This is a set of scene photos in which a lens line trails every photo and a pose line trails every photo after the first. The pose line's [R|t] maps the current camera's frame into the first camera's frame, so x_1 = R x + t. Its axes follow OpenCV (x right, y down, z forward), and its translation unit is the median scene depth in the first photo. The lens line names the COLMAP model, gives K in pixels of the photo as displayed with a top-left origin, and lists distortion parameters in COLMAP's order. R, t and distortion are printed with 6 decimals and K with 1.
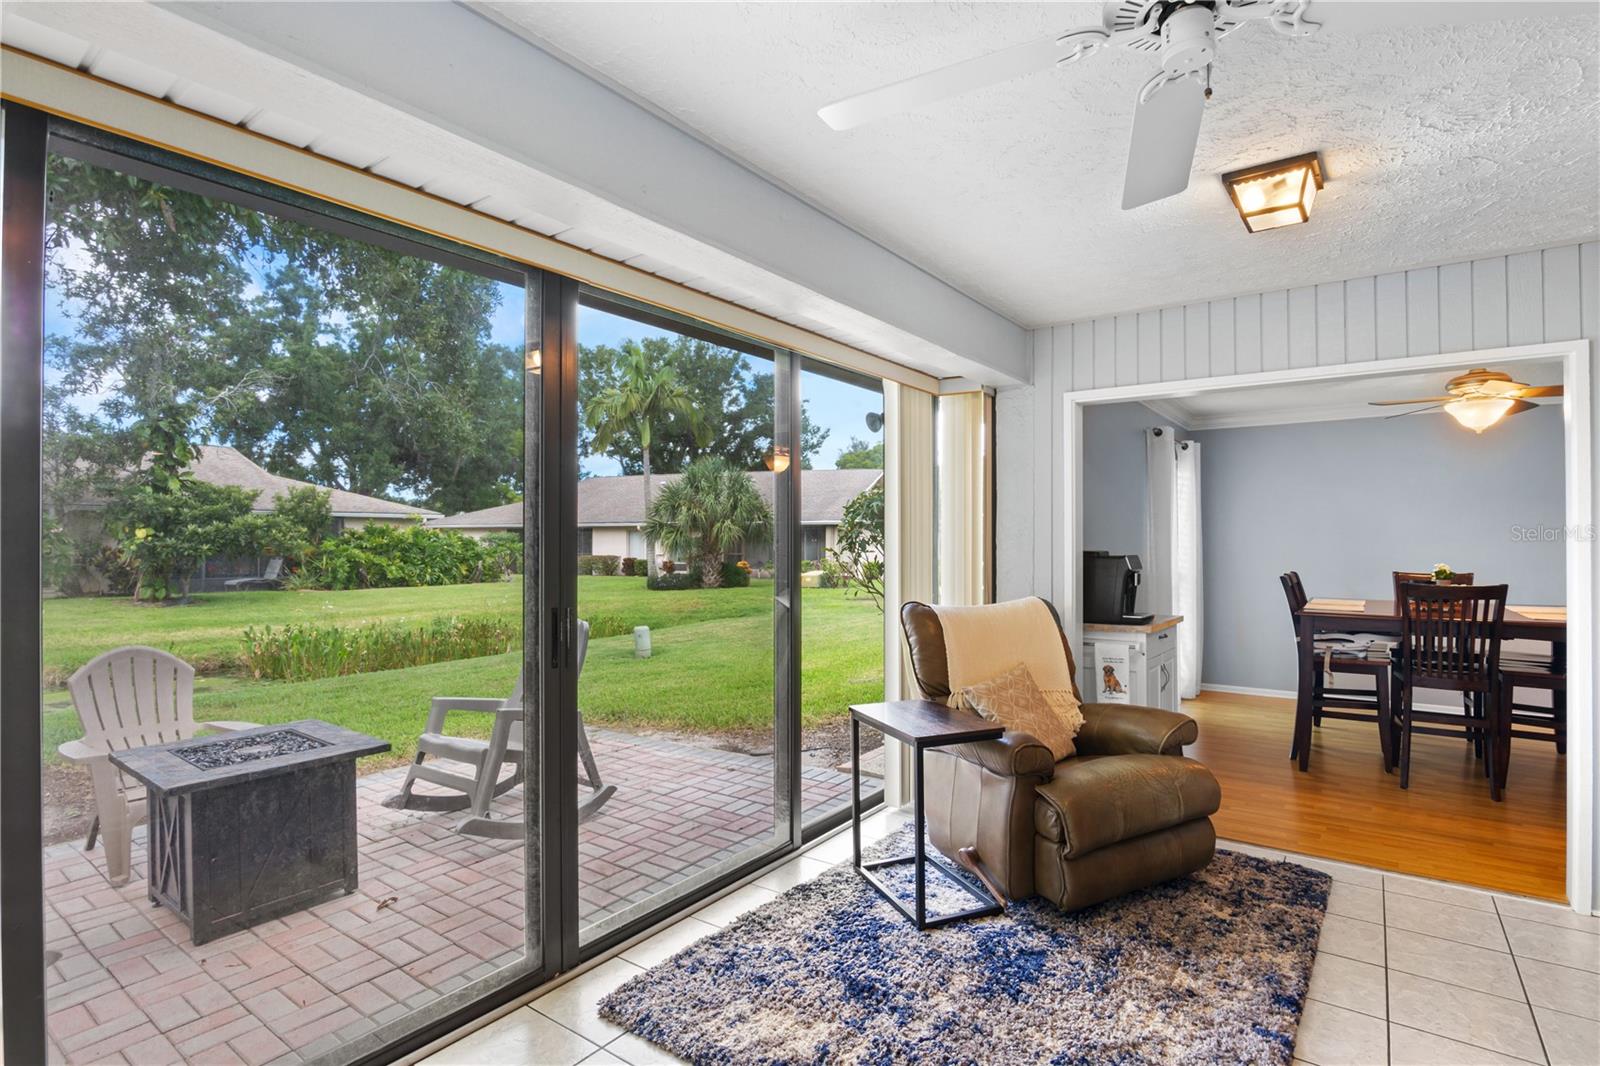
lens RADIAL K [[787.5, 0, 792.8], [0, 787.5, 521.2], [0, 0, 1]] dist [-0.021329, -0.000614]
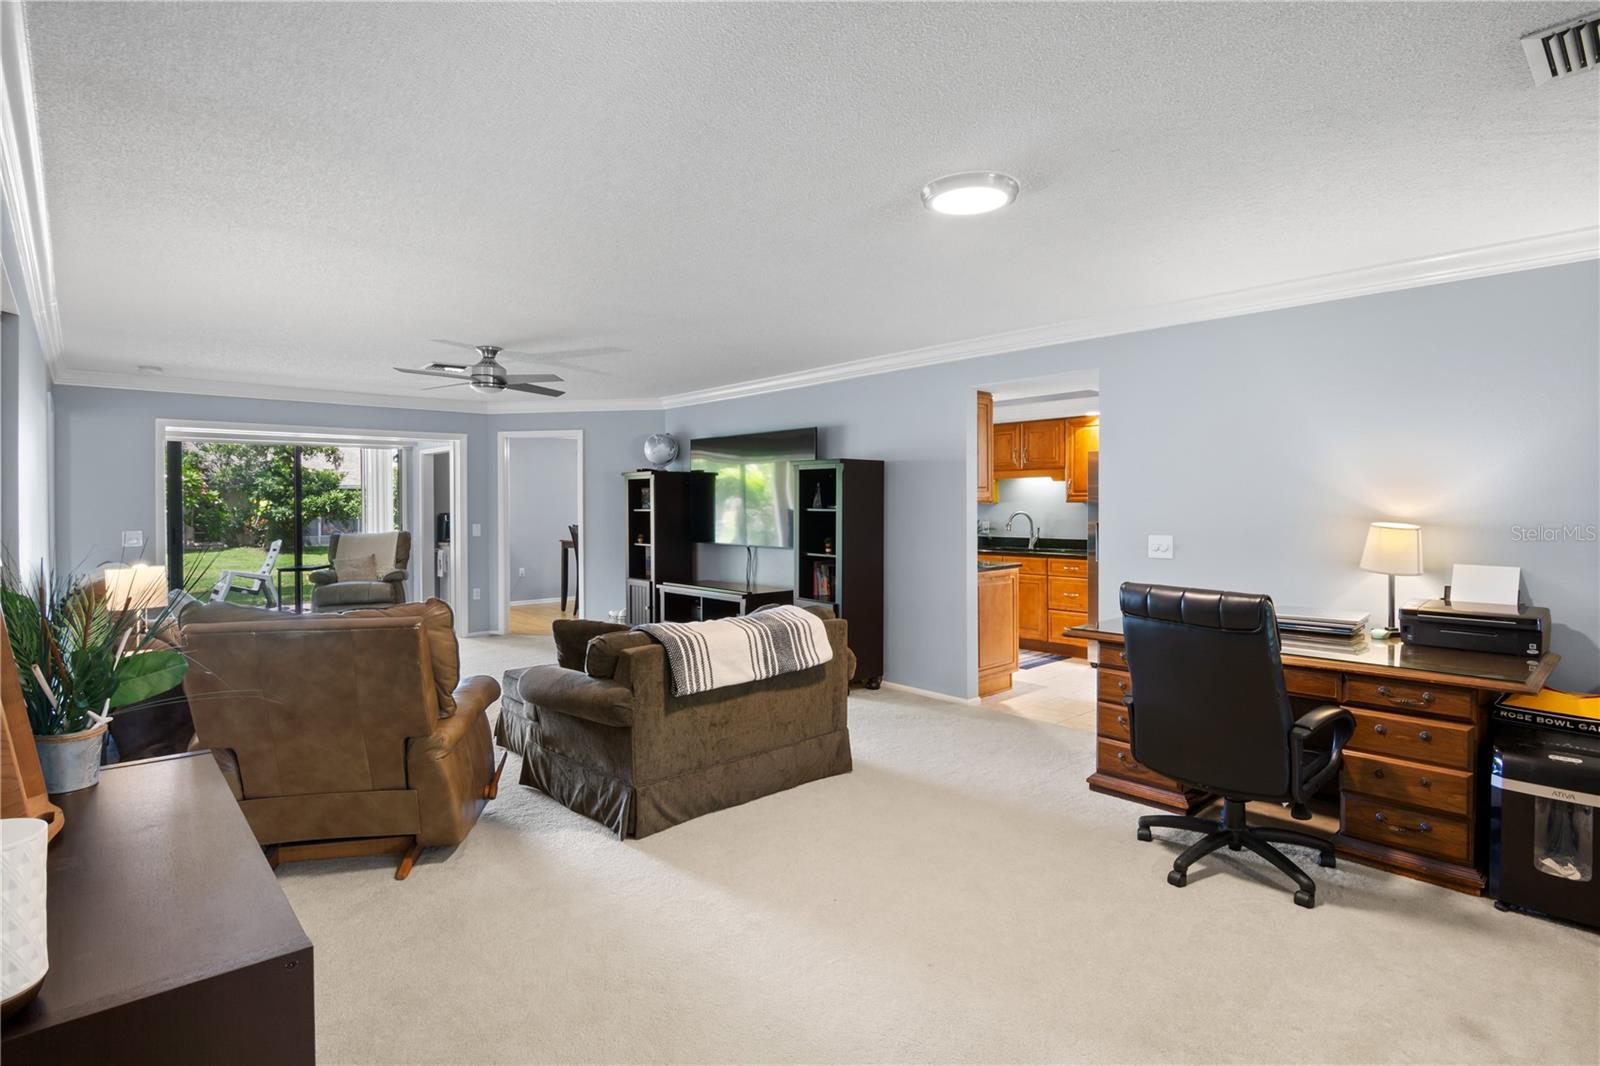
lens RADIAL K [[787.5, 0, 792.8], [0, 787.5, 521.2], [0, 0, 1]] dist [-0.021329, -0.000614]
pose [[0.981883, -0.000317, -0.189487, 1.538883], [0.008714, 0.999016, 0.043481, -0.026820], [0.189286, -0.044344, 0.980920, -0.957521]]
